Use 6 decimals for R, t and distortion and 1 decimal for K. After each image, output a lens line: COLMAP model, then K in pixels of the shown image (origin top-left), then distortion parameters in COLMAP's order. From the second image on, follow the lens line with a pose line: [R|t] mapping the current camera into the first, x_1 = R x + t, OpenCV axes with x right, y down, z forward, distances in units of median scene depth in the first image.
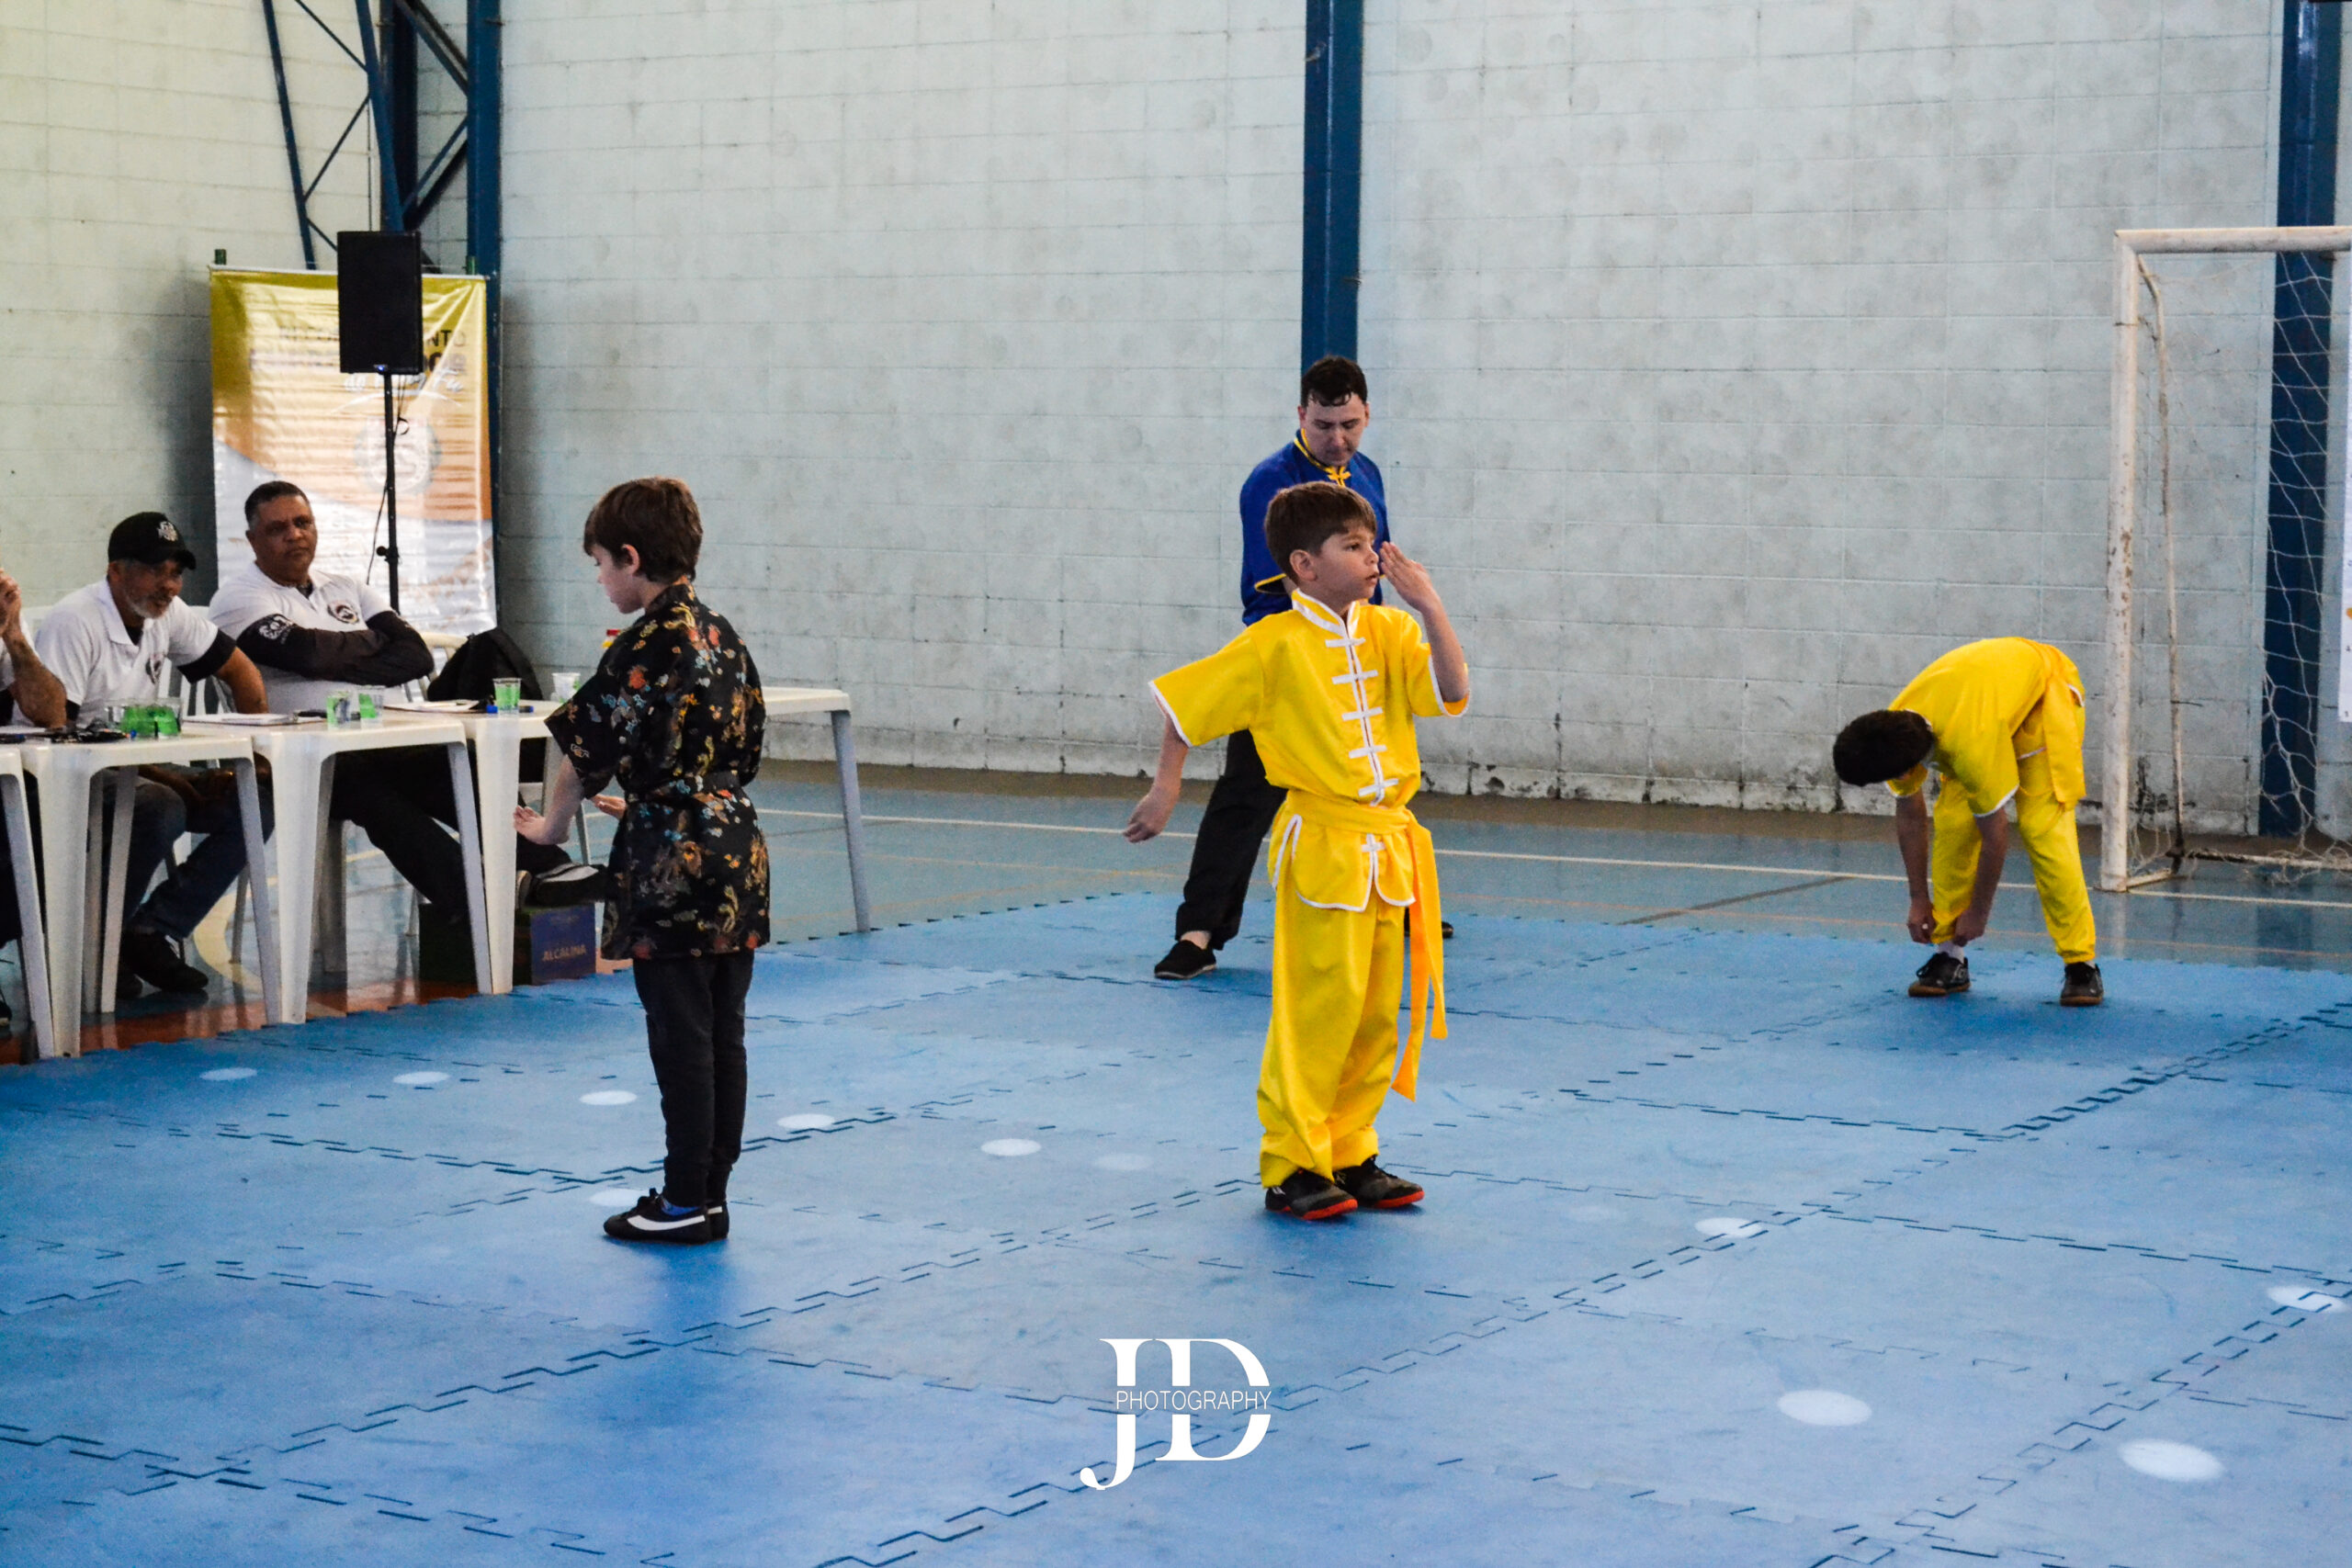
lens RADIAL K [[4161.7, 0, 1142.1], [0, 4161.7, 783.1], [0, 0, 1]] dist [0.005010, 0.043750]
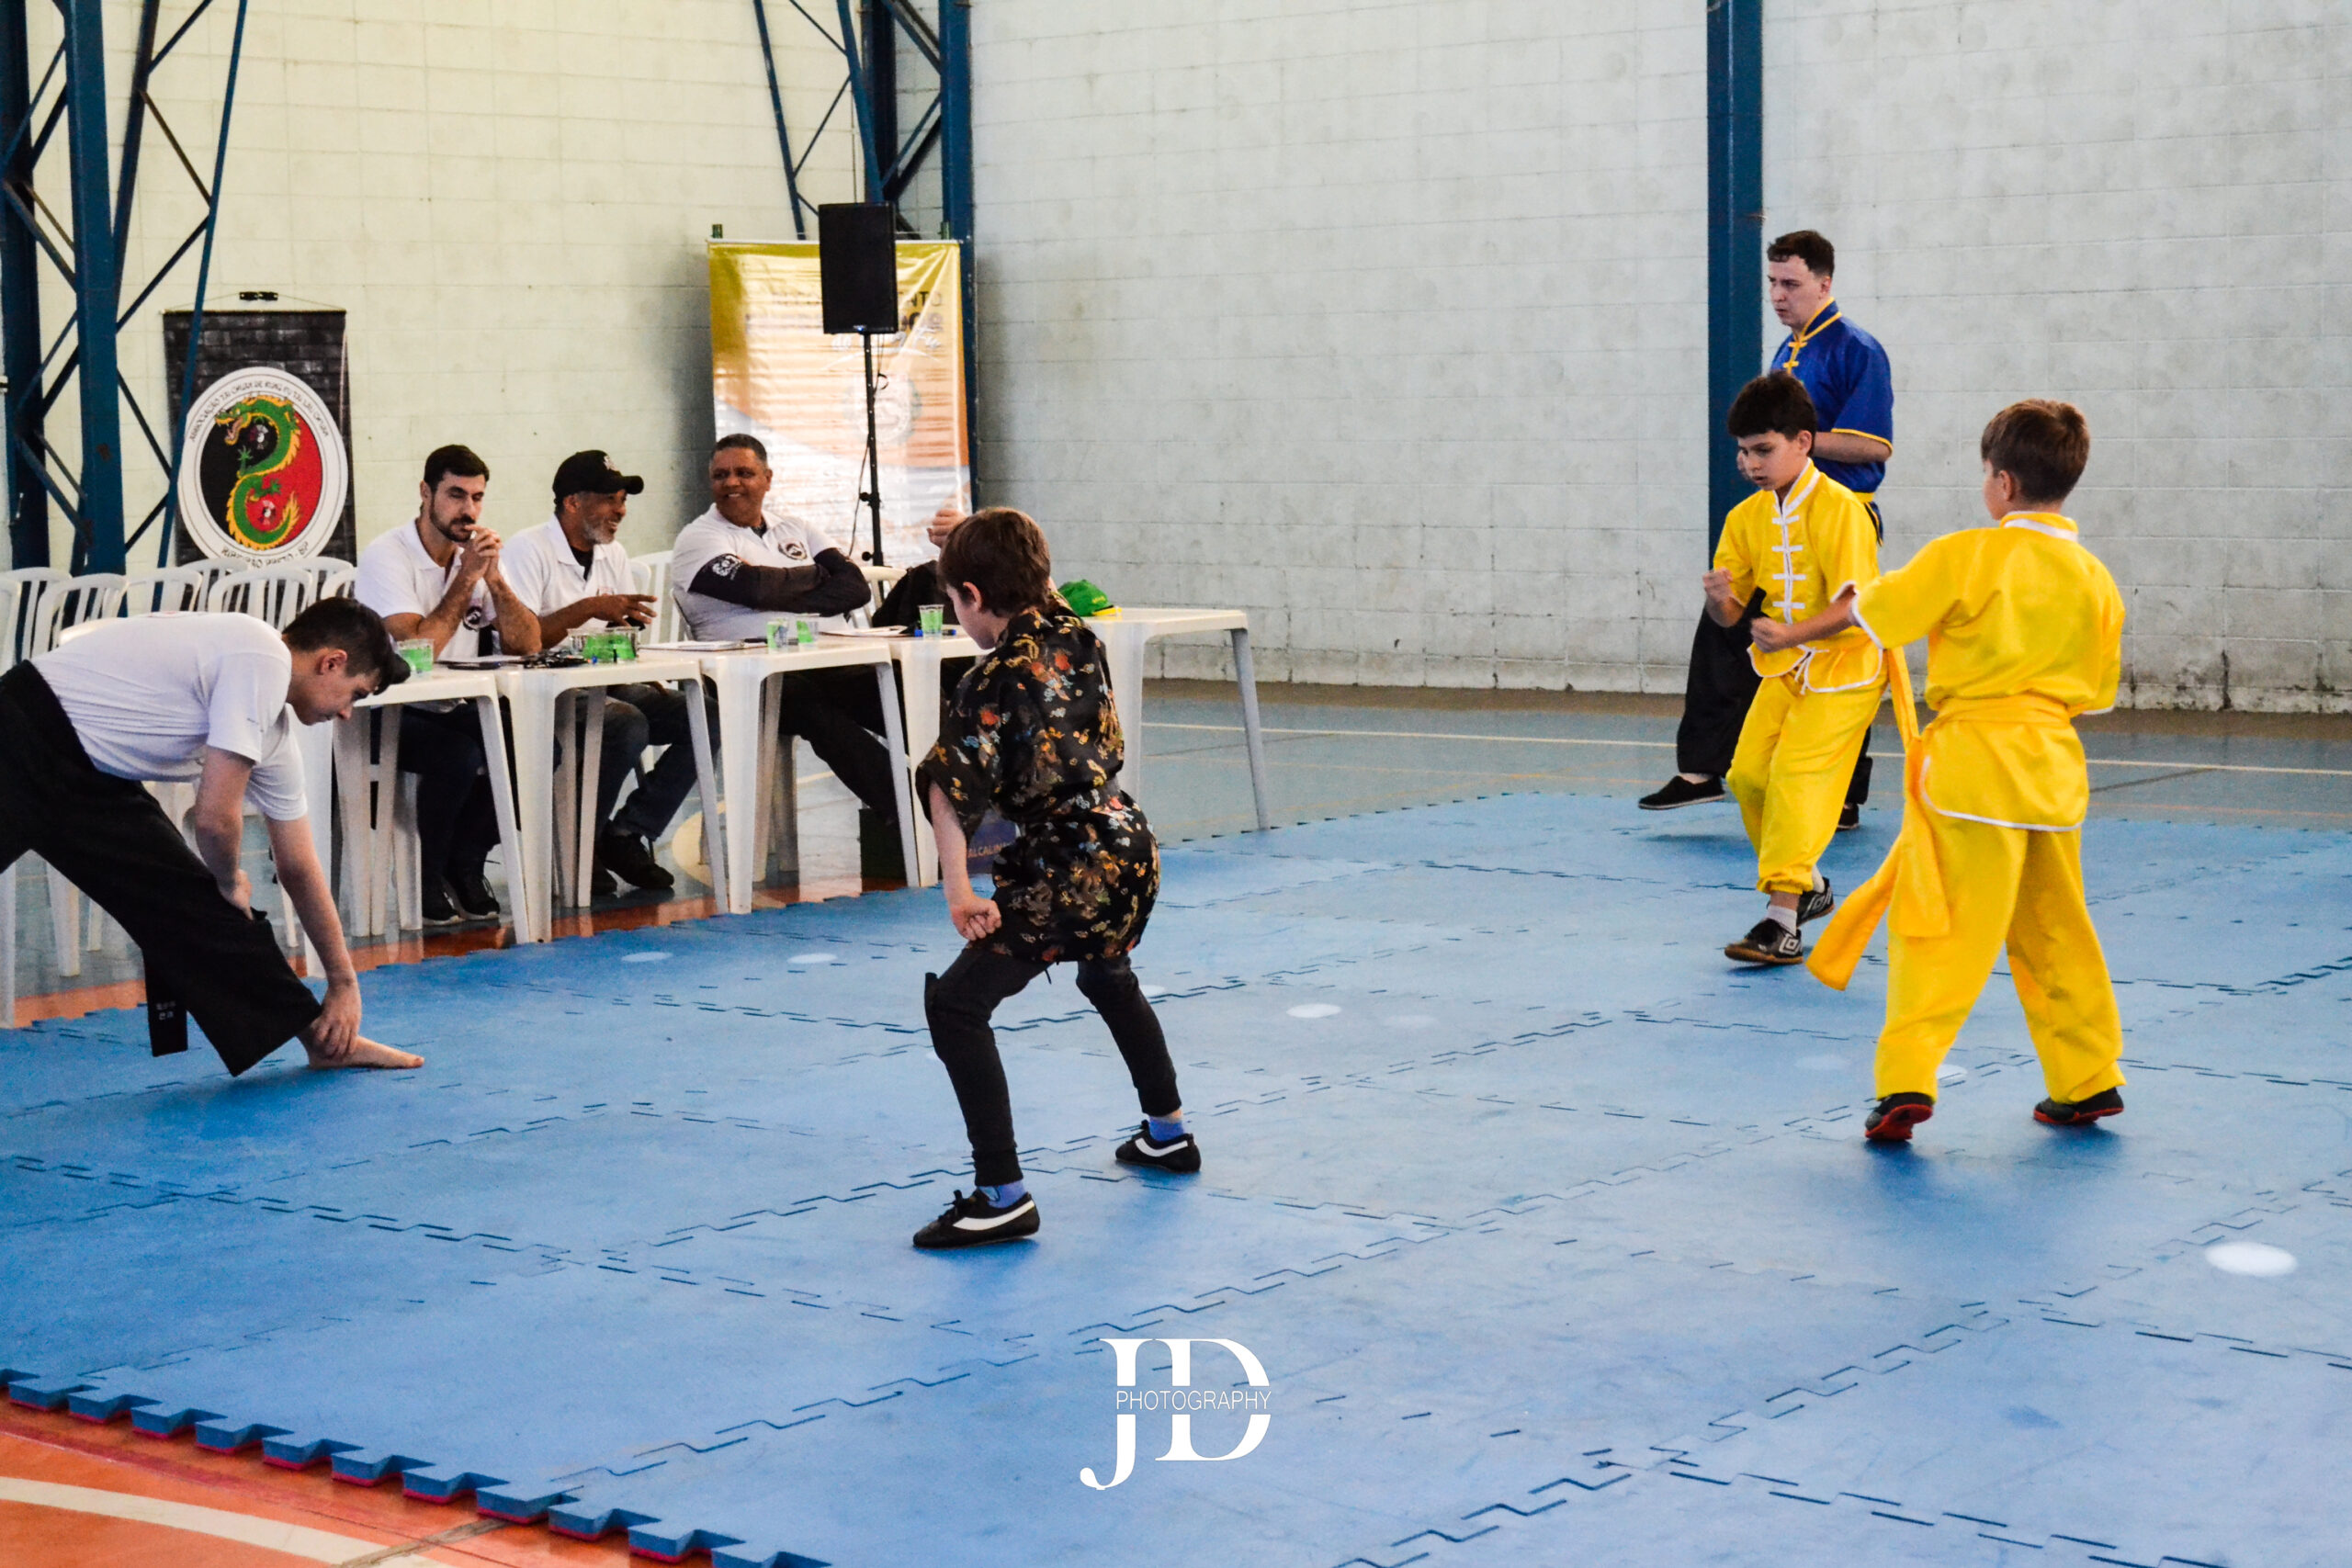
lens RADIAL K [[4054.5, 0, 1148.8], [0, 4054.5, 783.9], [0, 0, 1]] dist [-0.005981, 0.094651]
pose [[0.991179, -0.016298, -0.131524, 0.031781], [0.018498, 0.999708, 0.015525, 0.004640], [0.131232, -0.017821, 0.991191, -0.046927]]
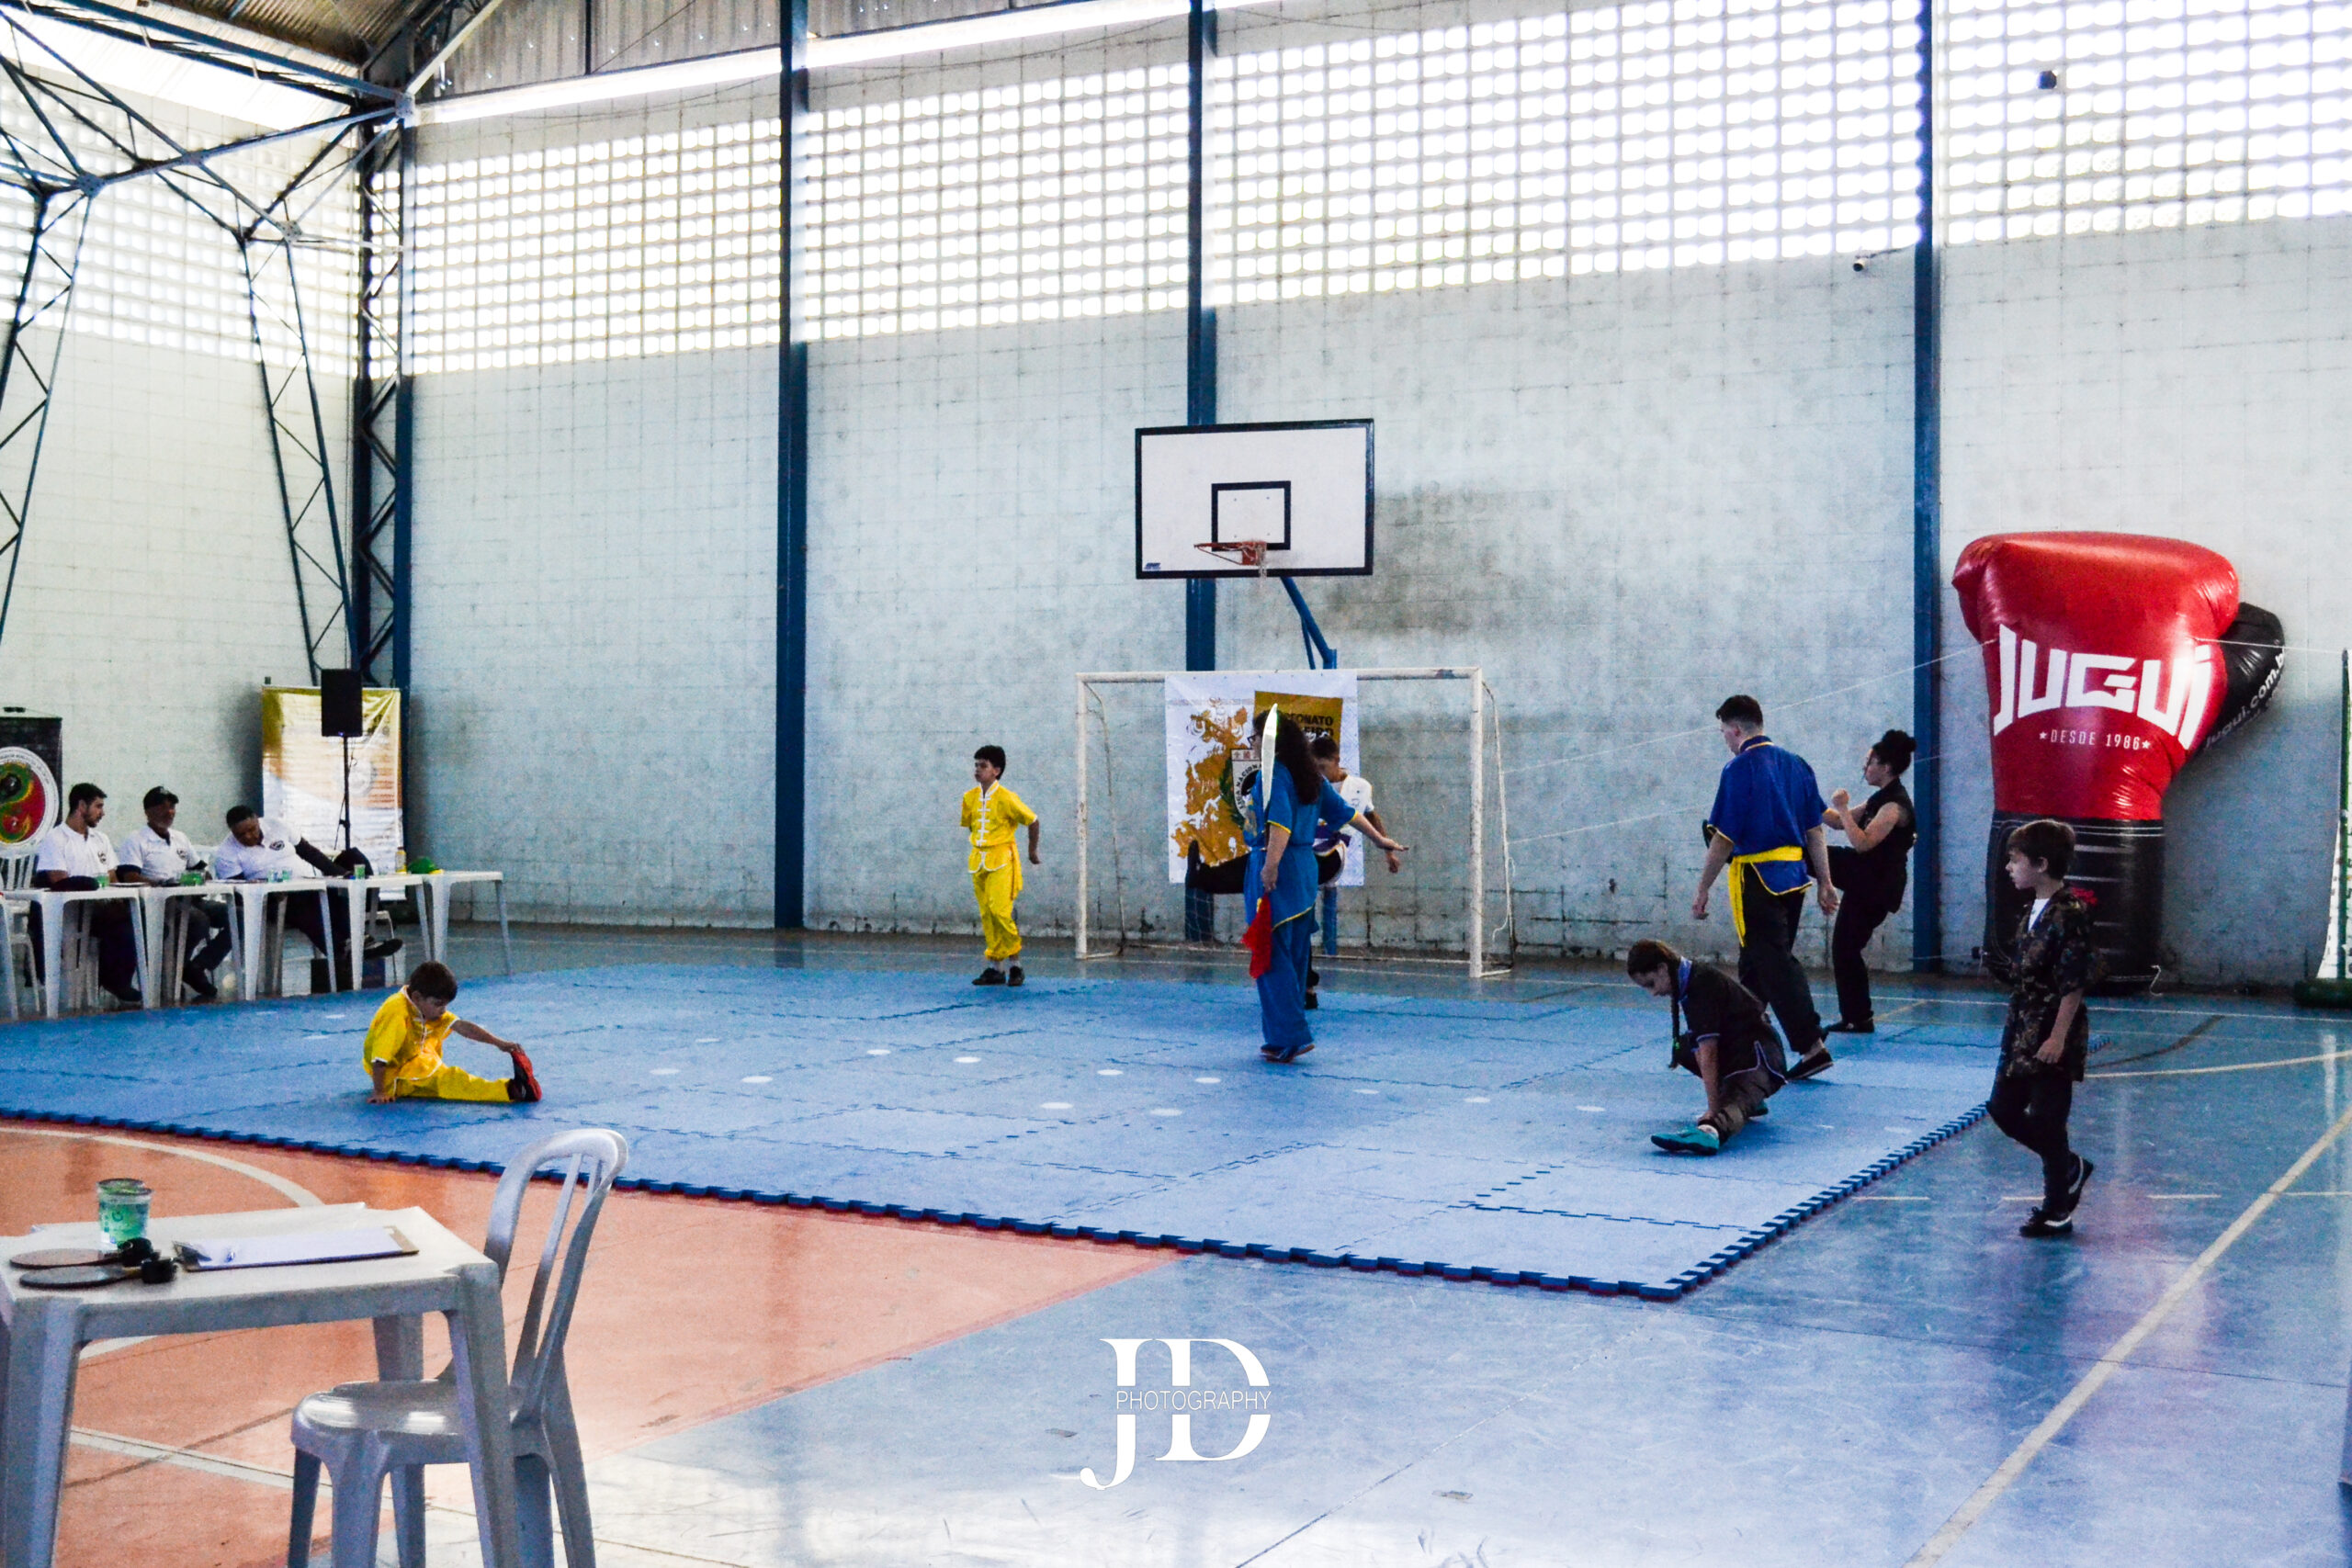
lens RADIAL K [[2769.9, 0, 1160.4], [0, 2769.9, 773.6], [0, 0, 1]] dist [-0.044840, -0.012156]
pose [[0.997811, -0.006169, 0.065839, 0.145314], [0.011416, 0.996760, -0.079619, 0.037365], [-0.065135, 0.080197, 0.994649, -0.429948]]
